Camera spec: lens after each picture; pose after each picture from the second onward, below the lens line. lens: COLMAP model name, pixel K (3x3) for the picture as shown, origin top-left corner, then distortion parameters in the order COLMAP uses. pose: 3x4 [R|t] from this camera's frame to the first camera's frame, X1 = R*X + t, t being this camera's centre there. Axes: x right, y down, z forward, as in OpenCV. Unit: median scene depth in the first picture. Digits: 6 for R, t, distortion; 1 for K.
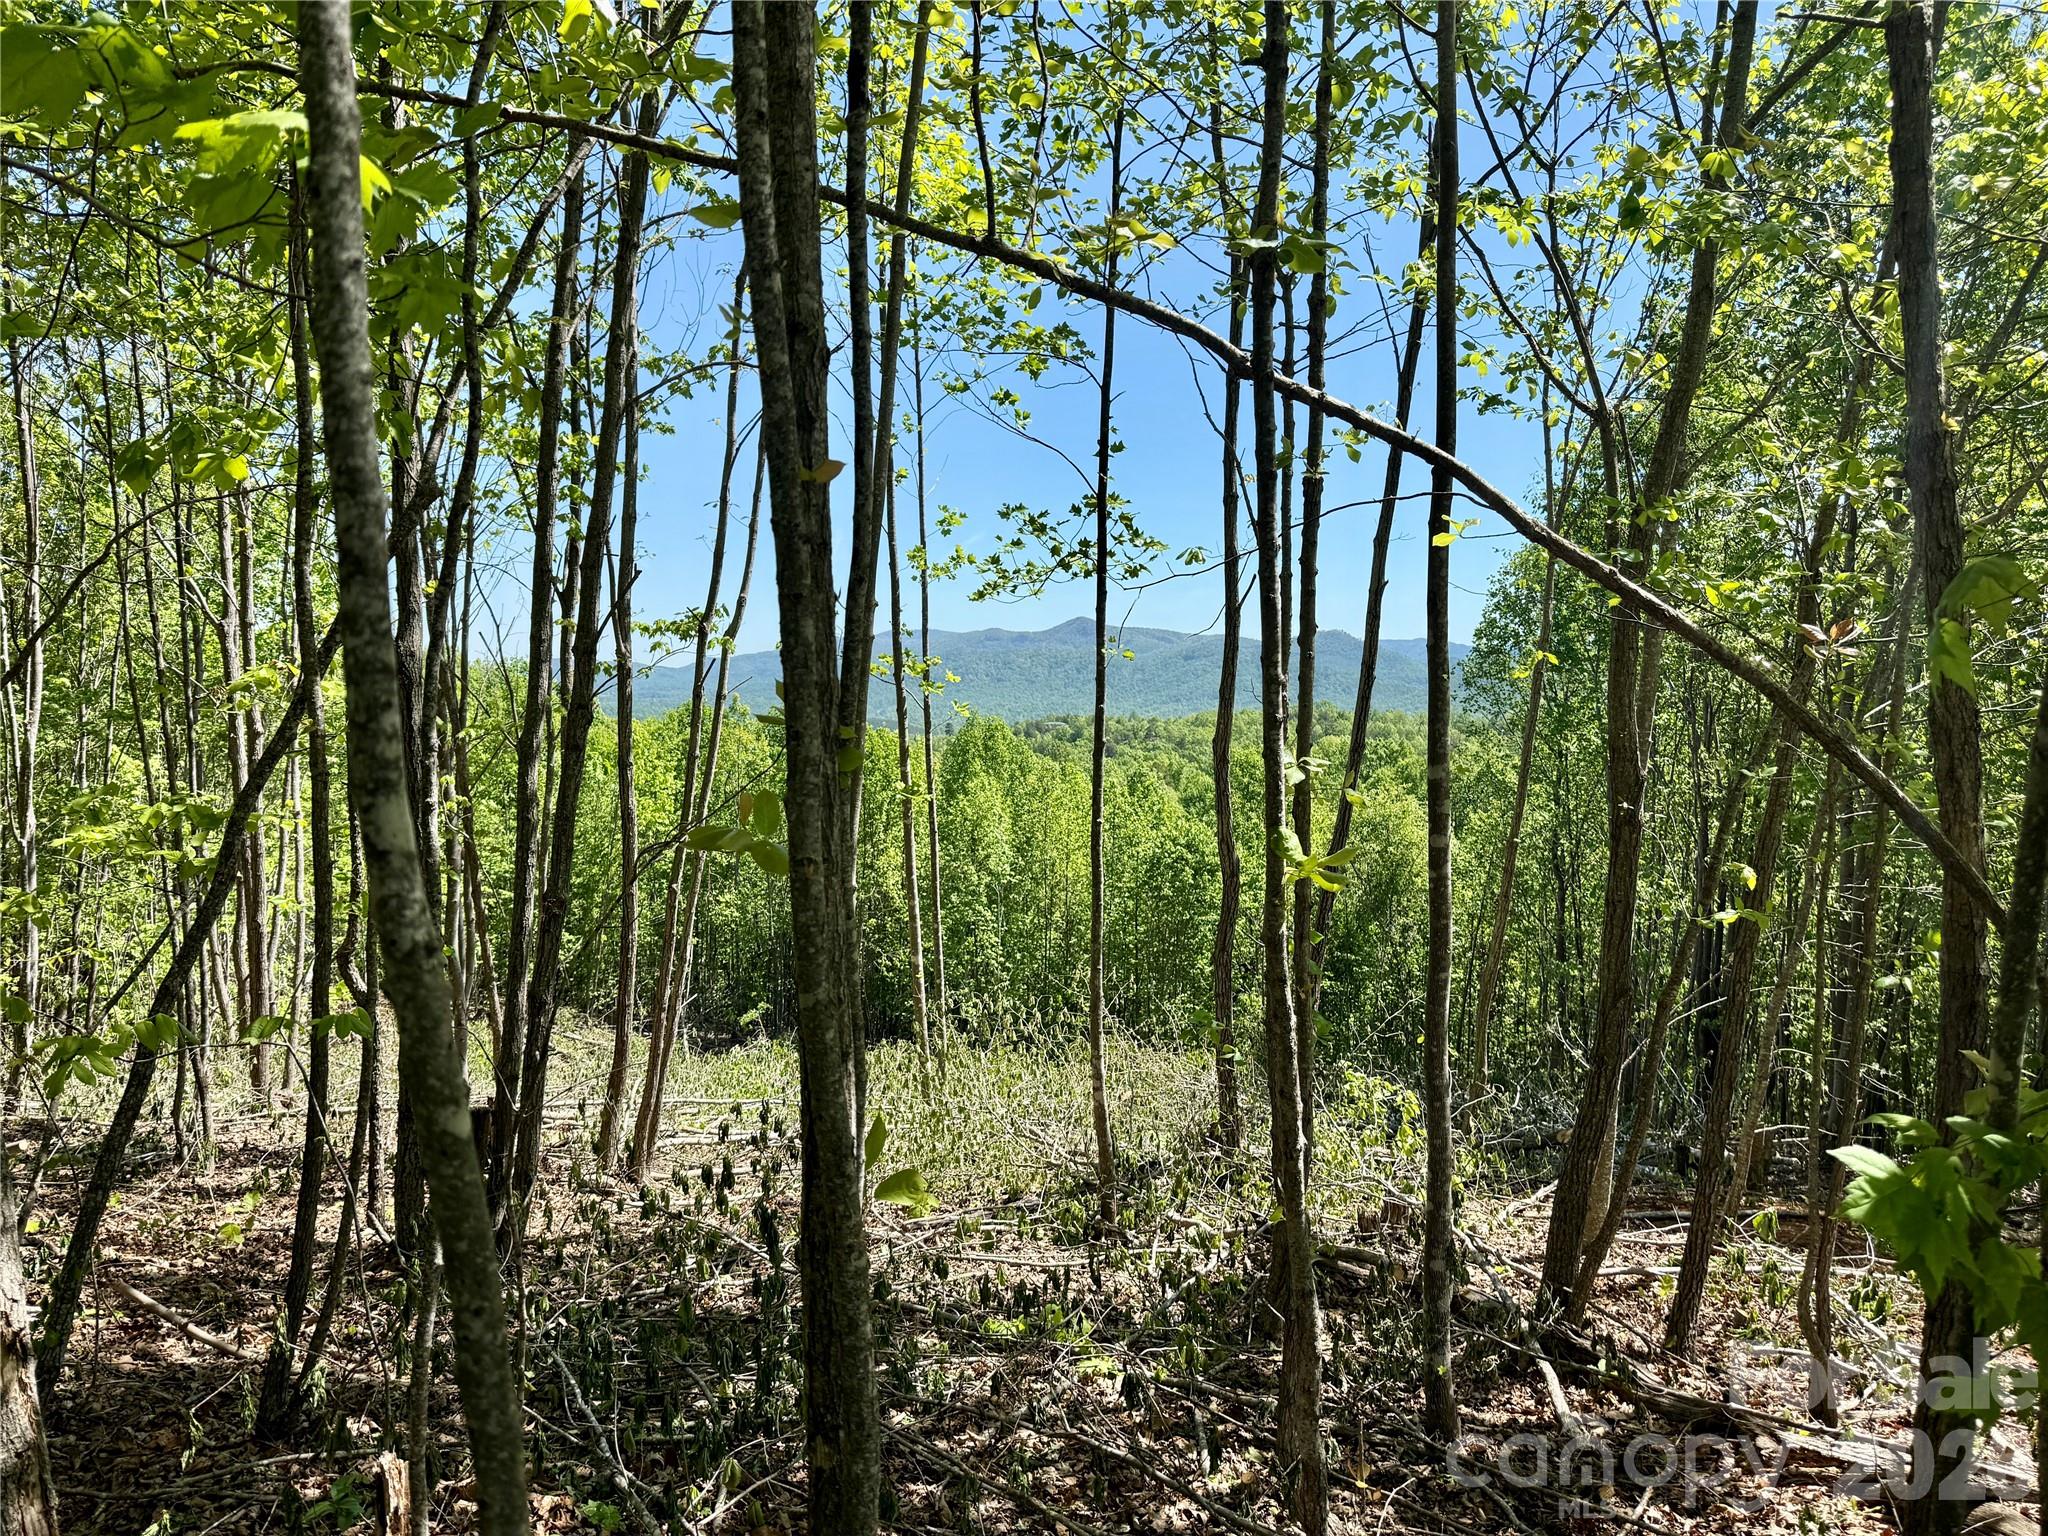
lens RADIAL K [[1417.2, 0, 1034.5], [0, 1417.2, 782.6], [0, 0, 1]] dist [0.162363, 0.002287]
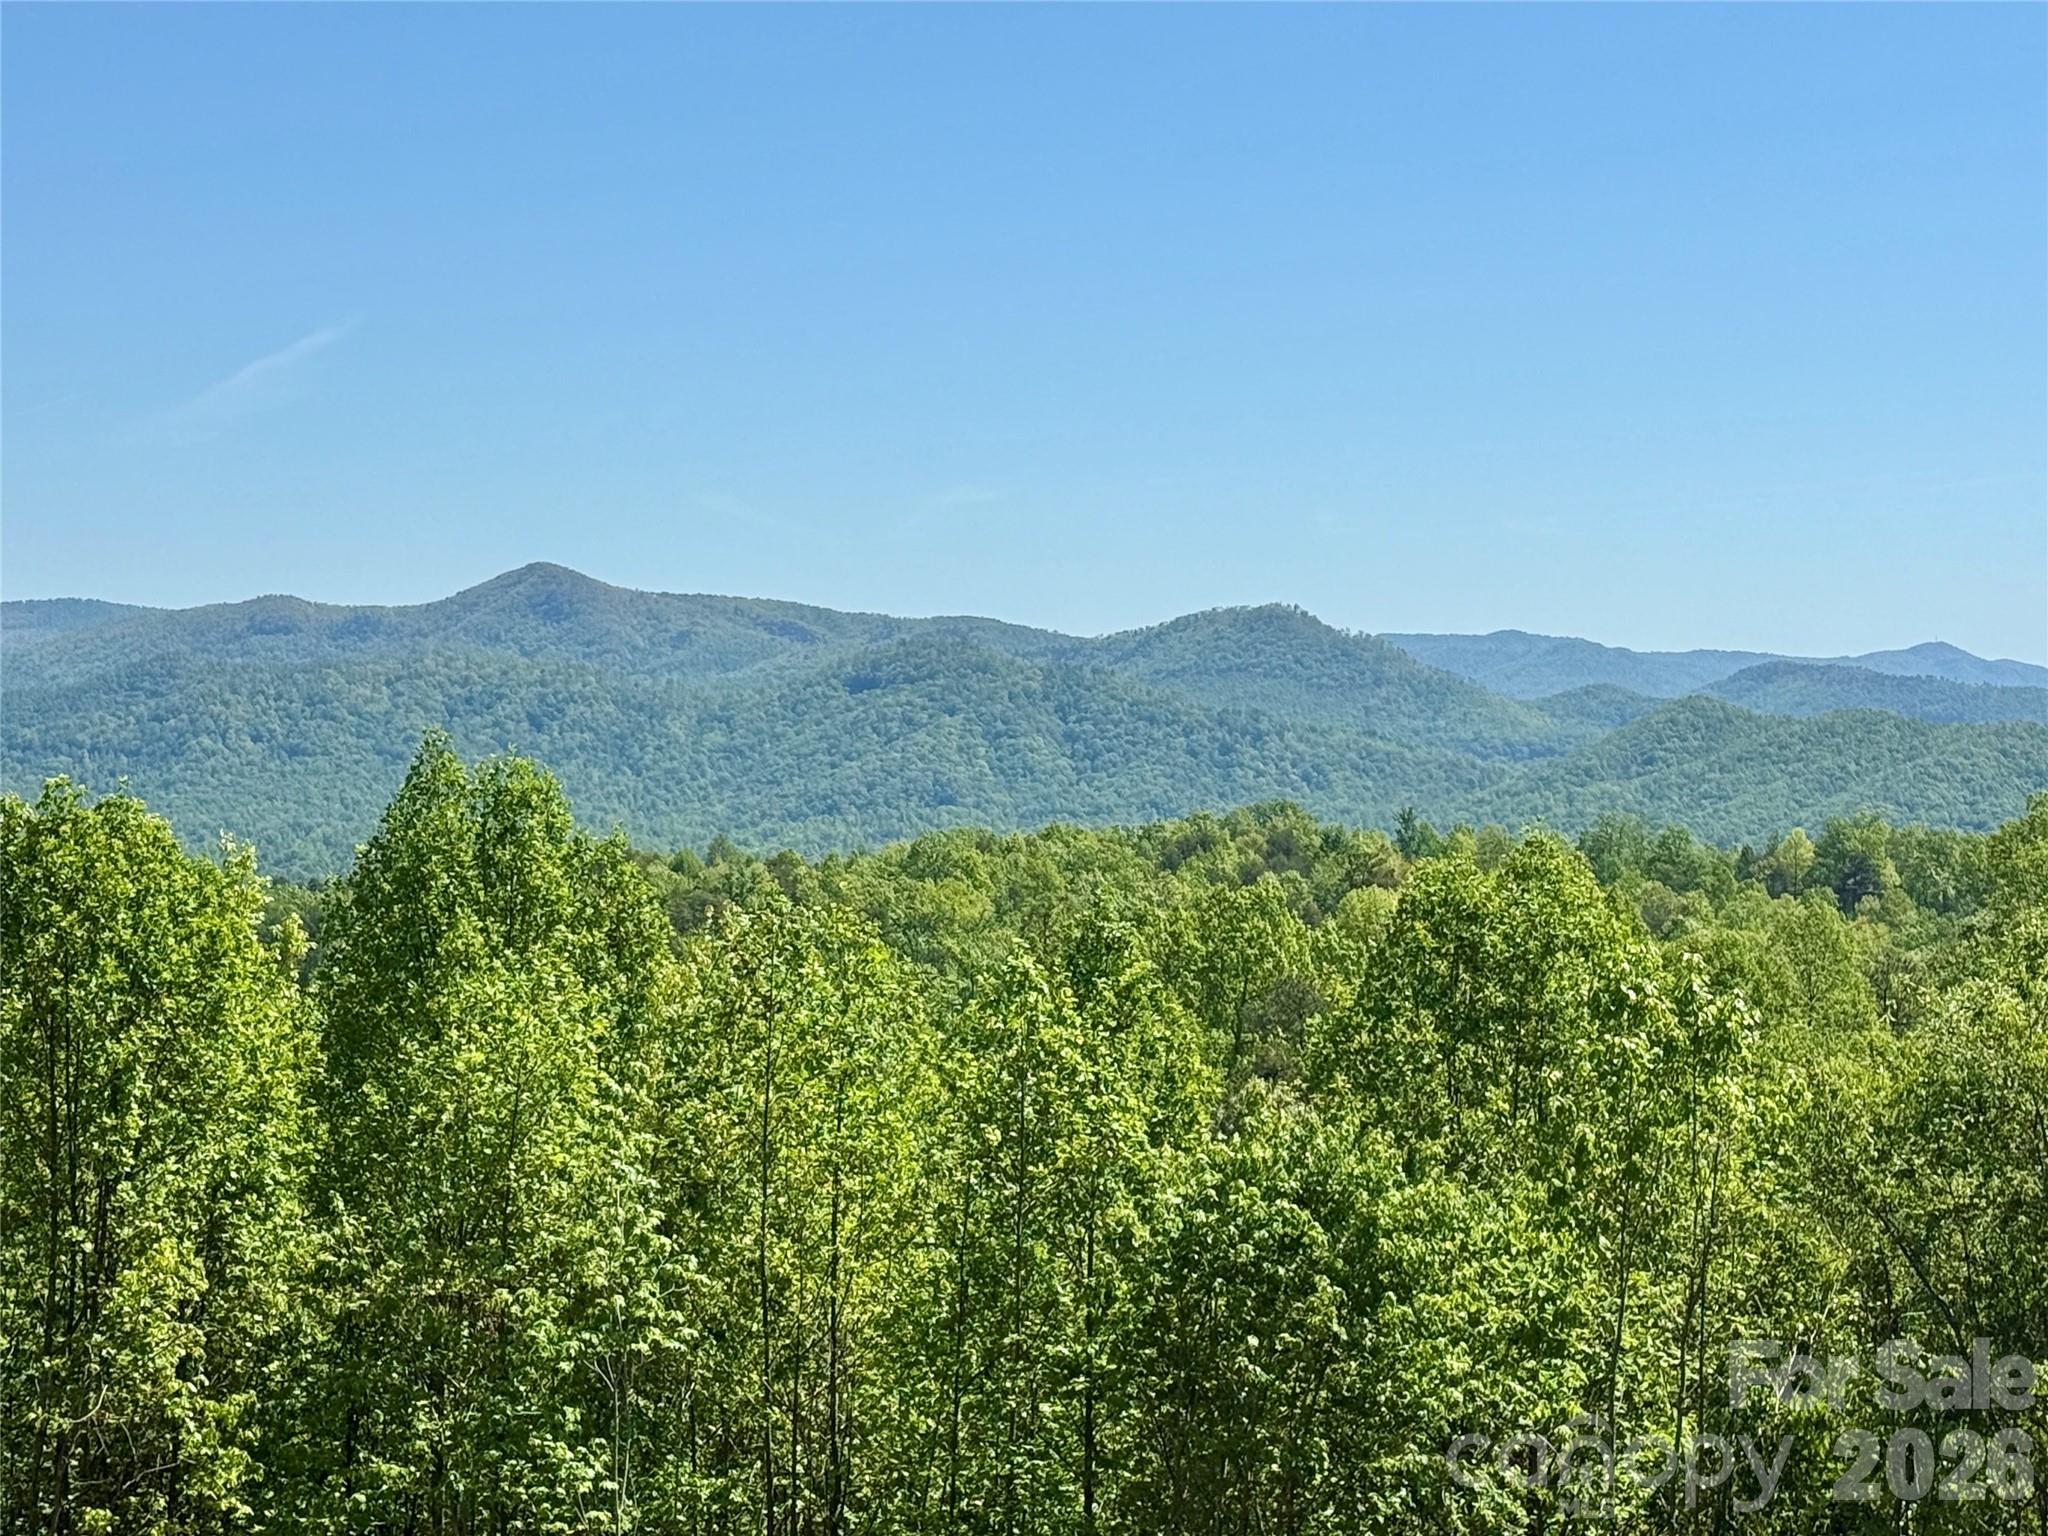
lens RADIAL K [[4215.9, 0, 1020.5], [0, 4215.9, 776.5], [0, 0, 1]] dist [0.130244, 0.000000]
pose [[0.989352, -0.006909, 0.145379, -0.358307], [0.016454, 0.997778, -0.064560, 0.085235], [-0.144610, 0.066265, 0.987267, 1.128116]]
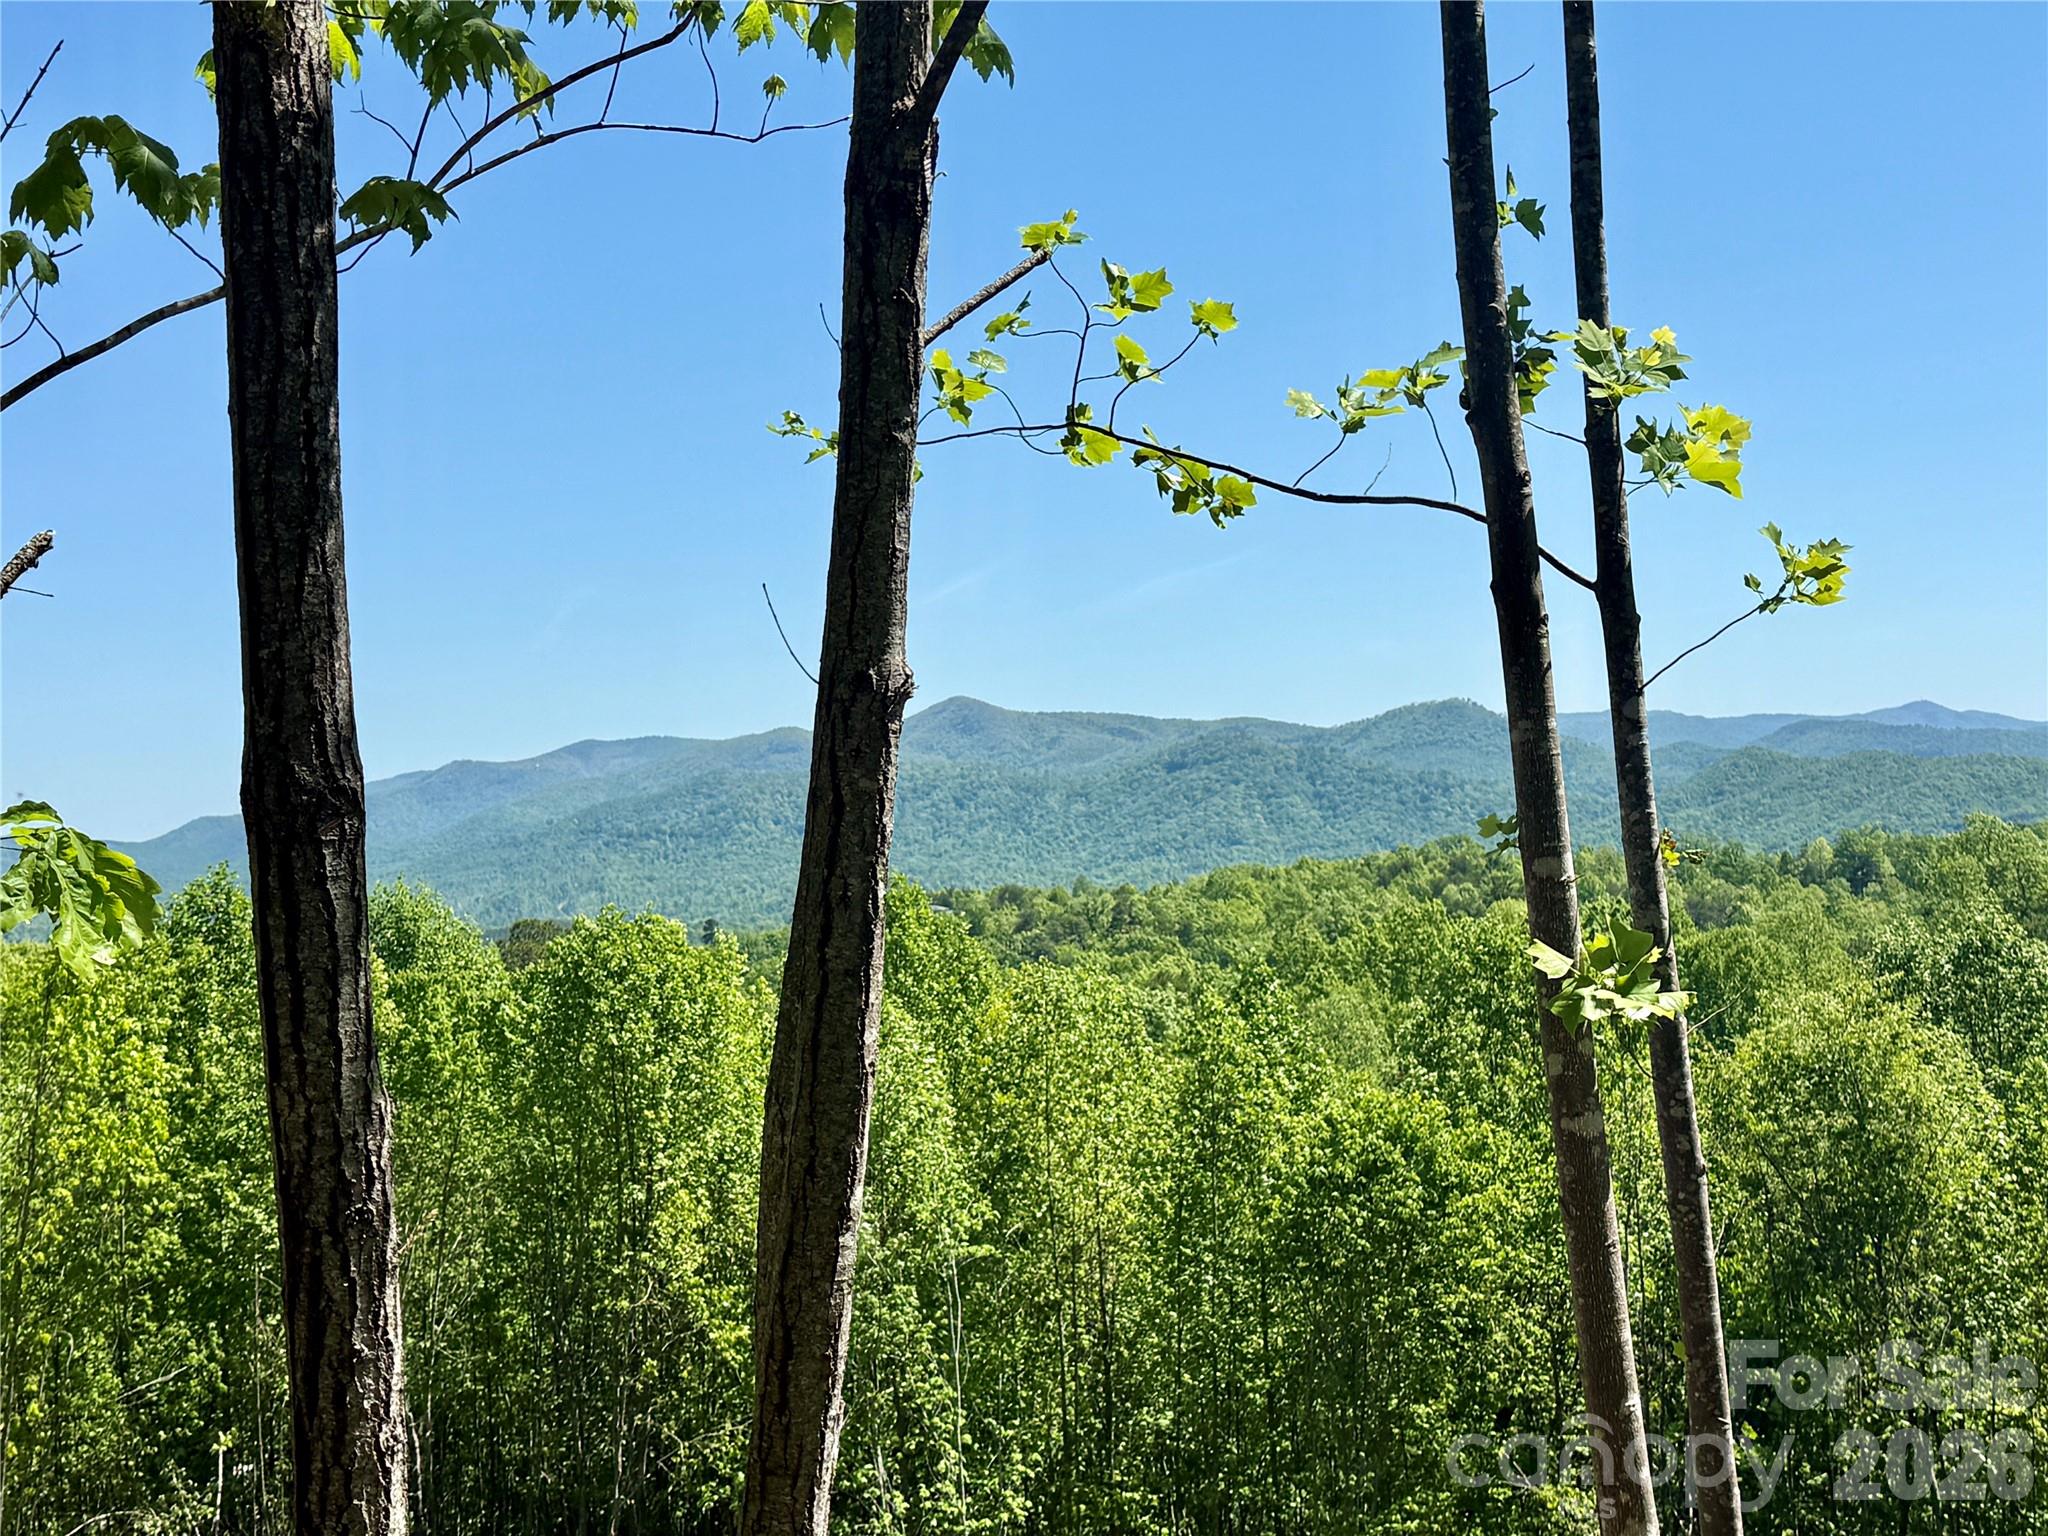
lens RADIAL K [[2833.1, 0, 1023.6], [0, 2833.1, 778.9], [0, 0, 1]] dist [0.135029, 0.000000]
pose [[0.997101, -0.052938, 0.054661, -0.243637], [0.057509, 0.994656, -0.085749, 0.011838], [-0.049829, 0.088644, 0.994816, 0.760003]]
